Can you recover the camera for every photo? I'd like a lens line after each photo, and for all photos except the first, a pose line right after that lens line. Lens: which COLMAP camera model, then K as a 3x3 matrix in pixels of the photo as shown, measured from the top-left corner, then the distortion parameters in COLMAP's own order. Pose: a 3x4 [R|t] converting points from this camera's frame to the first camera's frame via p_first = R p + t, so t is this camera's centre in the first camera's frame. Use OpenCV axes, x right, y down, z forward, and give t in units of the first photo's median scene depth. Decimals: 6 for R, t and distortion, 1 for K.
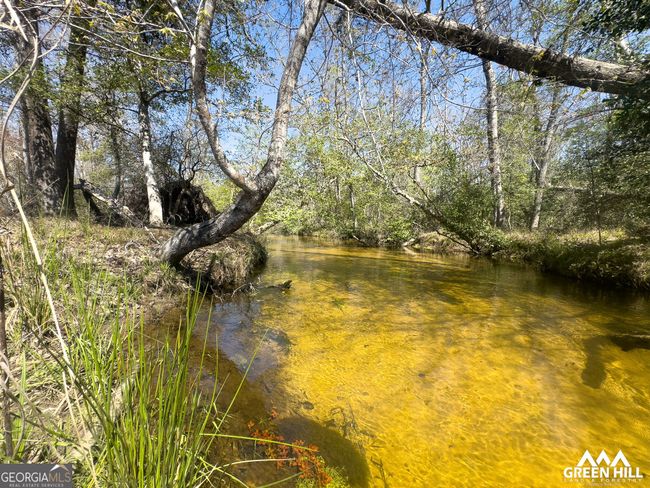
lens RADIAL K [[260.1, 0, 326.1], [0, 260.1, 247.8], [0, 0, 1]] dist [0.000397, 0.000004]
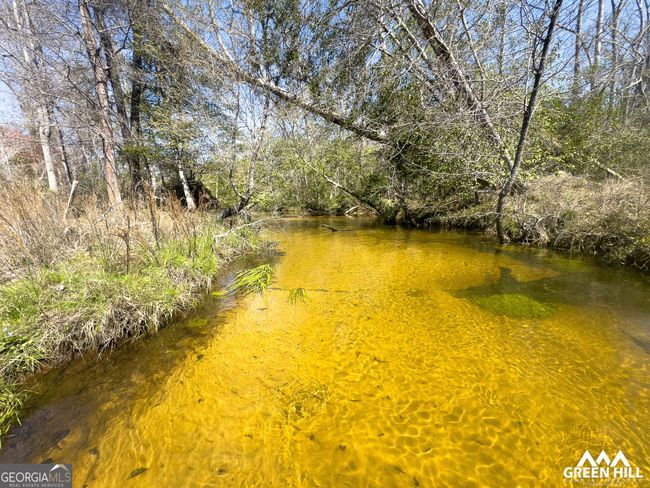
lens RADIAL K [[260.1, 0, 329.5], [0, 260.1, 243.4], [0, 0, 1]] dist [0.000397, 0.000004]
pose [[0.995735, -0.072157, 0.057487, 0.109600], [0.067161, 0.994154, 0.084542, 0.030168], [-0.063252, -0.080320, 0.994760, -0.468072]]
